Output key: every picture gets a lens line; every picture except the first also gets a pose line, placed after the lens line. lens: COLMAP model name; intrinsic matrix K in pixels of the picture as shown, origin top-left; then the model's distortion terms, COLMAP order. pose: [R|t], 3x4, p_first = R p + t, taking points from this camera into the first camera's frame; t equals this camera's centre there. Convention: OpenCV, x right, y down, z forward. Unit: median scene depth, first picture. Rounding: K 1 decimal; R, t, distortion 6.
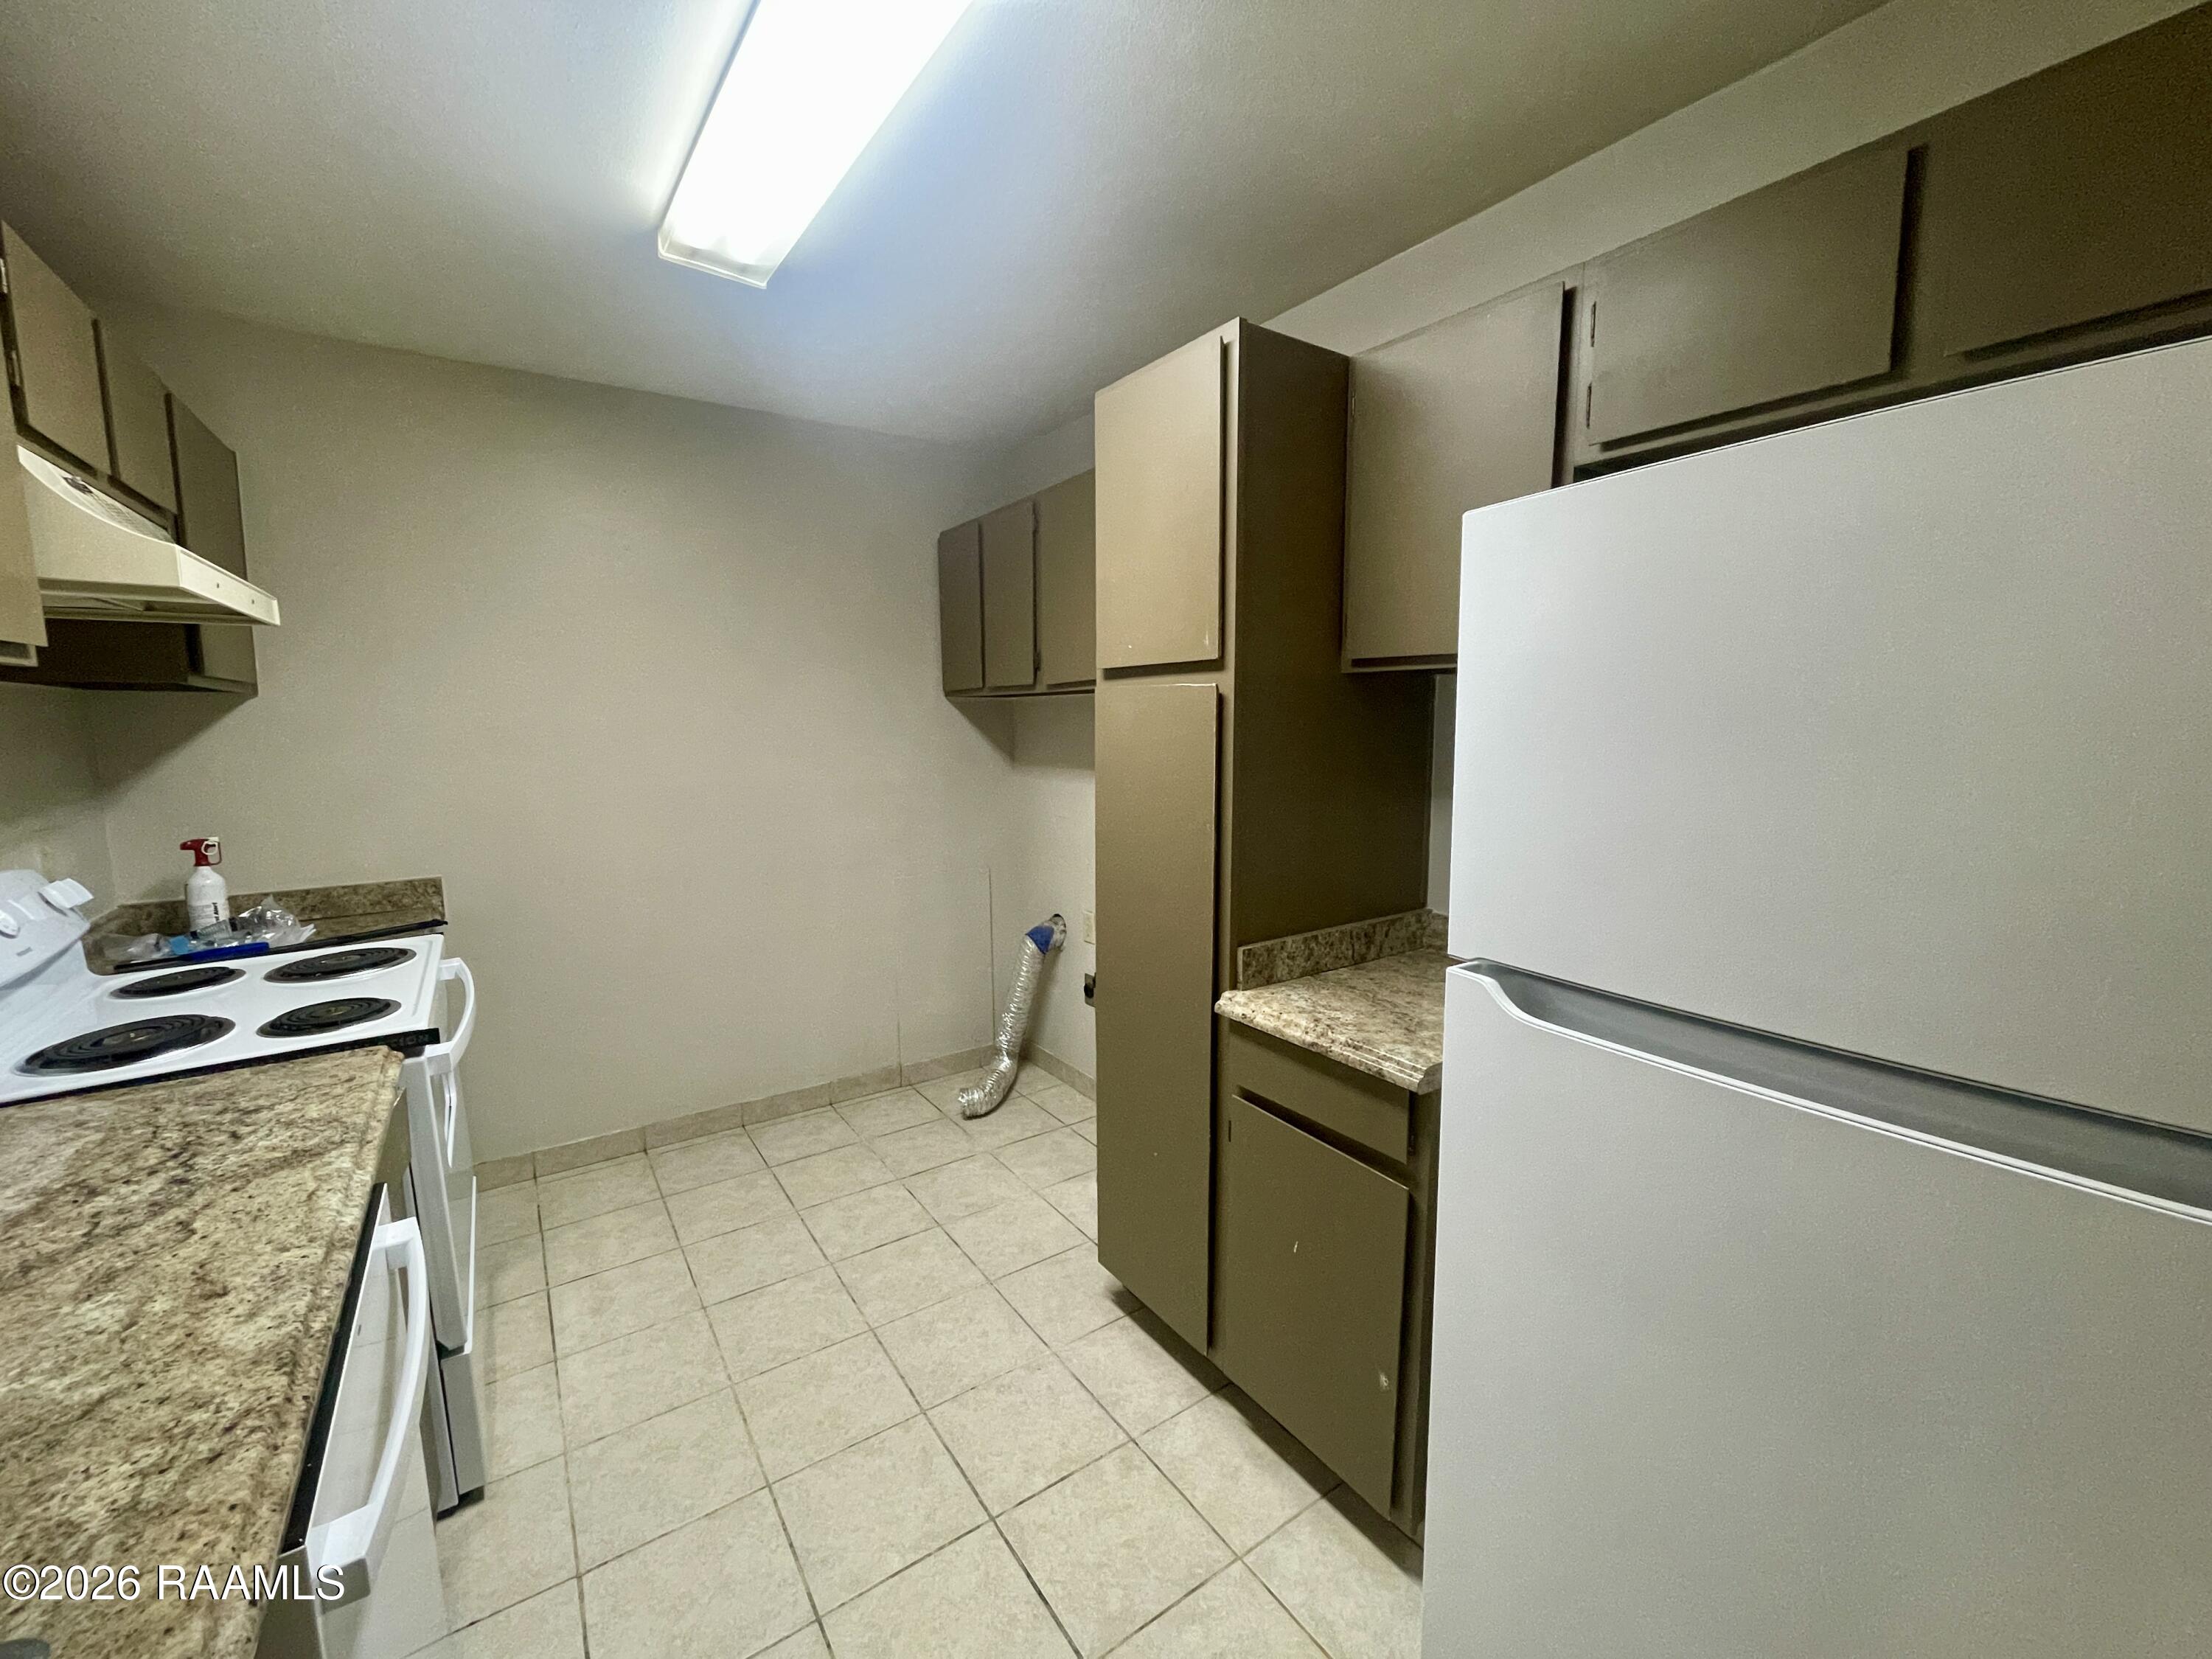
lens RADIAL K [[896.0, 0, 1109.9], [0, 896.0, 826.1], [0, 0, 1]] dist [-0.006028, -0.000166]
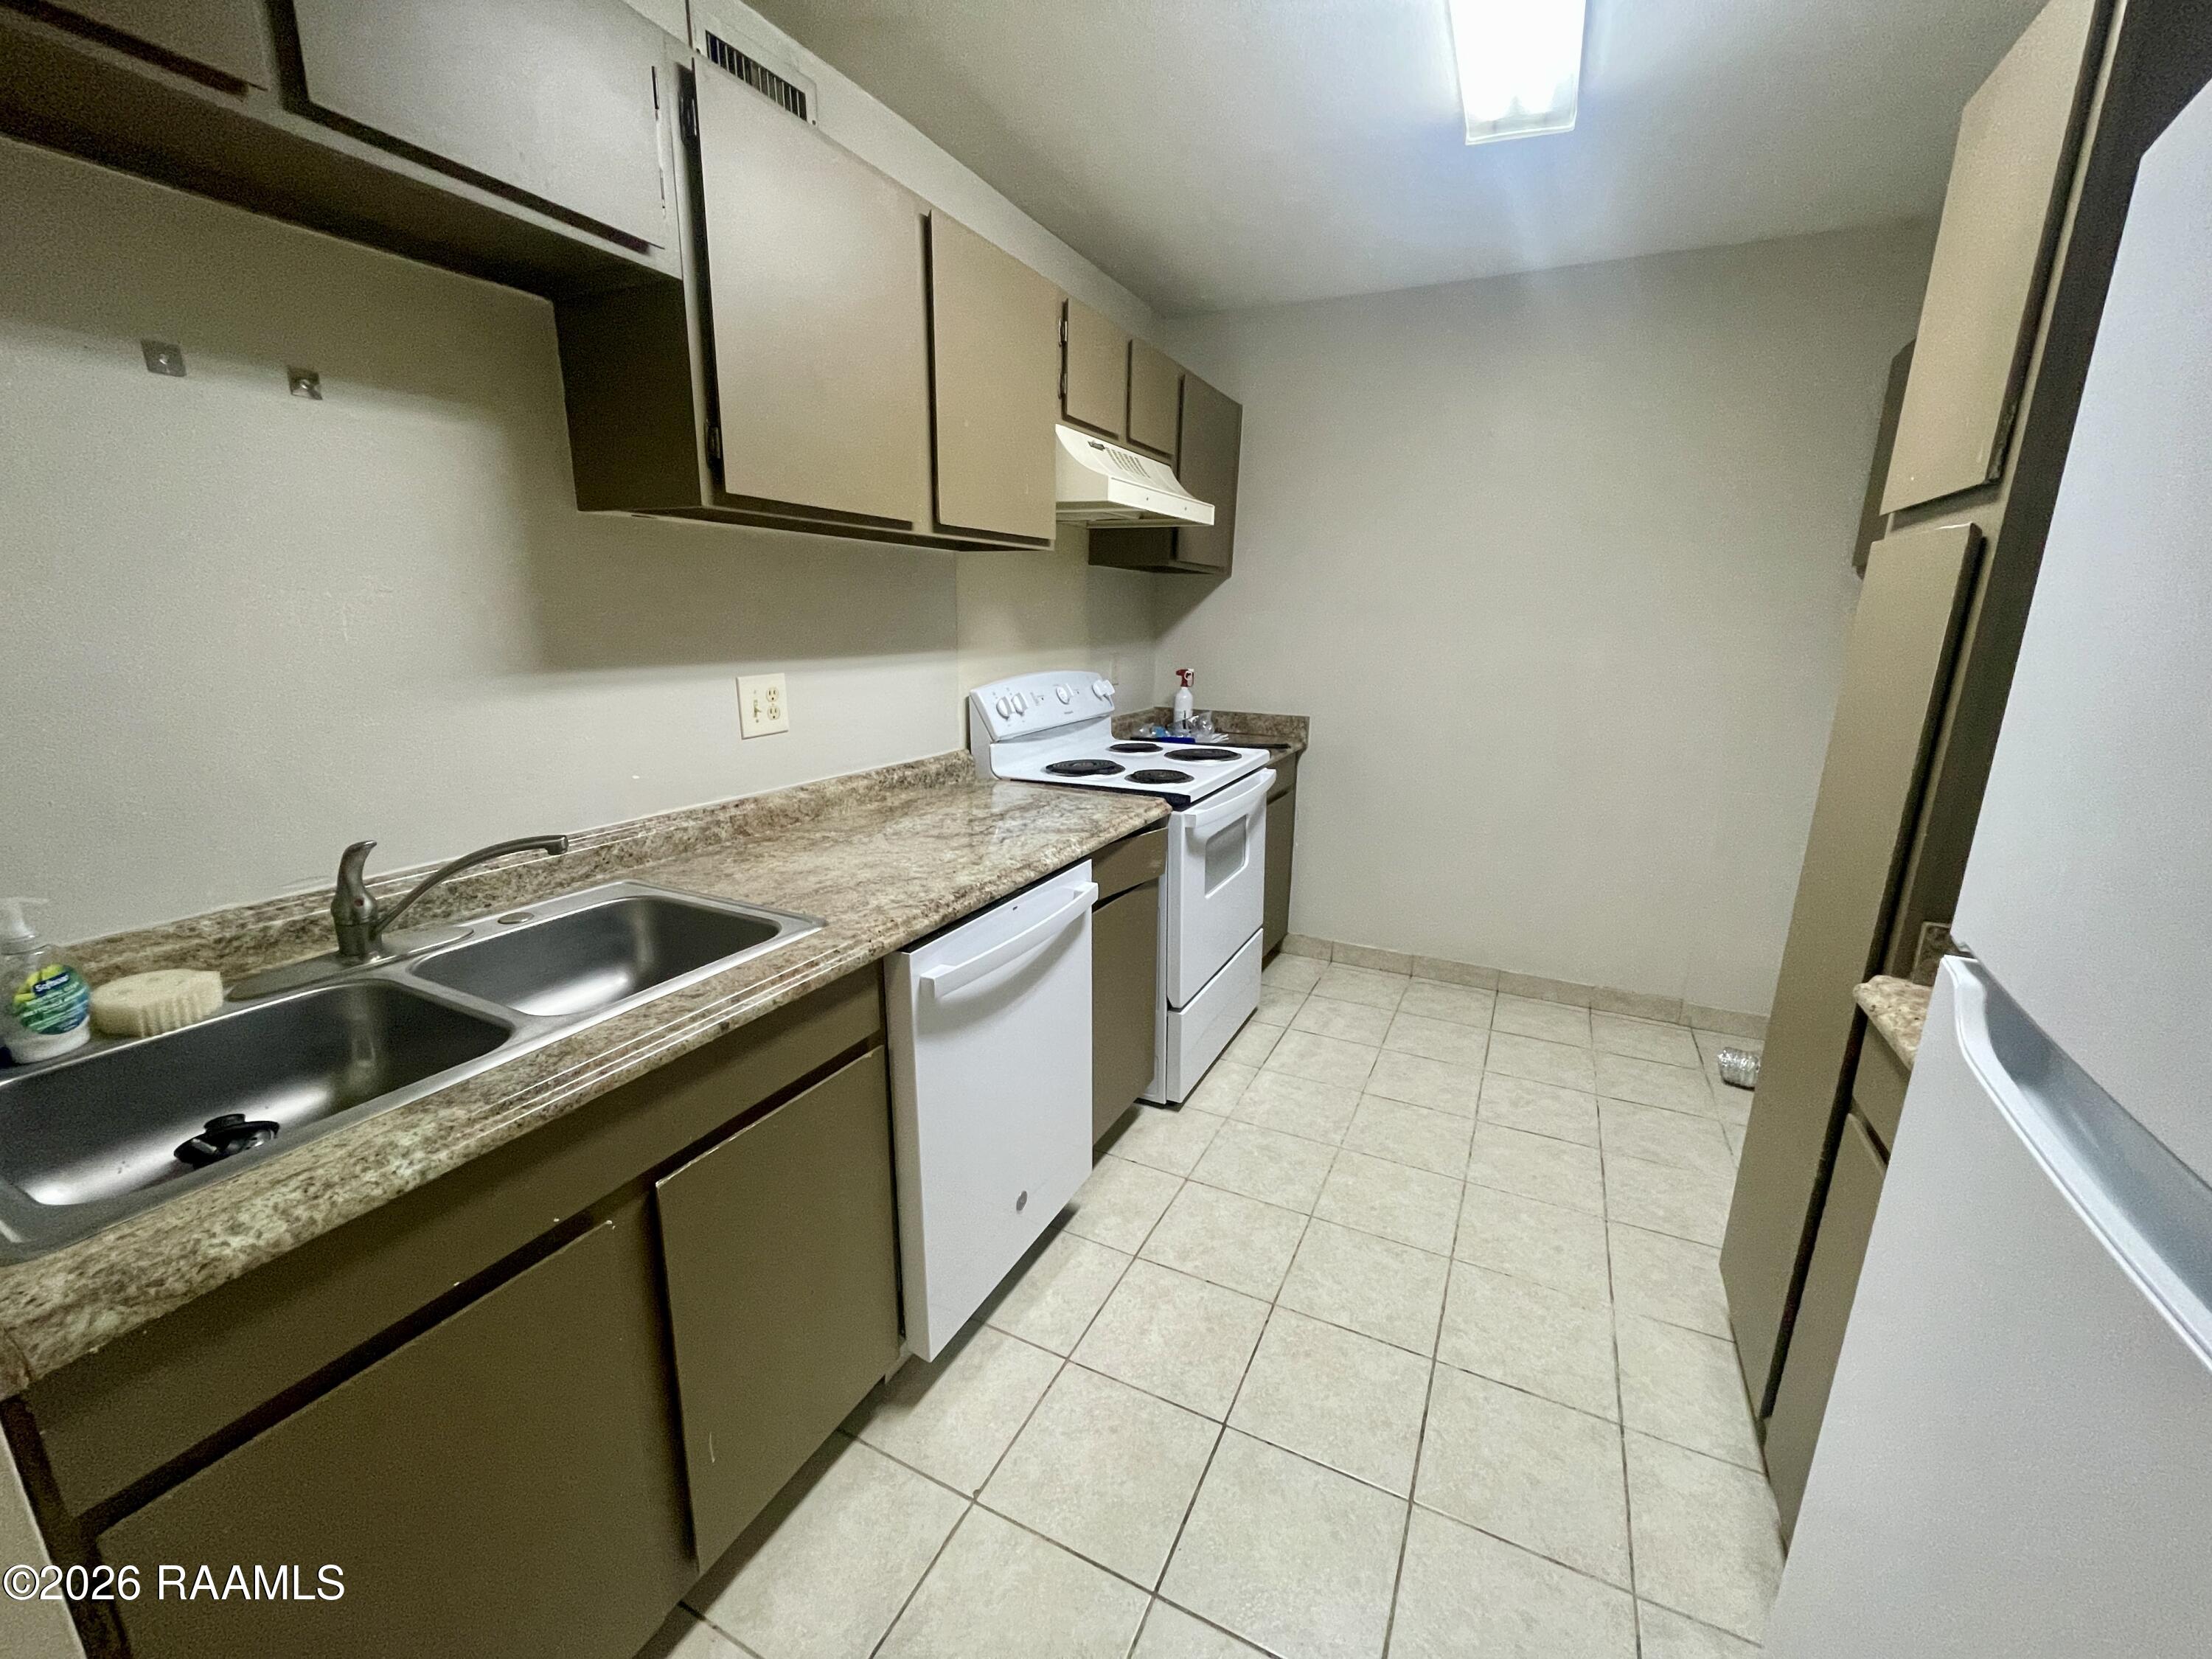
lens RADIAL K [[896.0, 0, 1106.6], [0, 896.0, 827.4], [0, 0, 1]] dist [-0.006028, -0.000166]
pose [[0.483325, 0.221401, -0.846982, 0.341494], [-0.126761, 0.974995, 0.182529, 0.017084], [0.866215, 0.019144, 0.499305, 0.100832]]
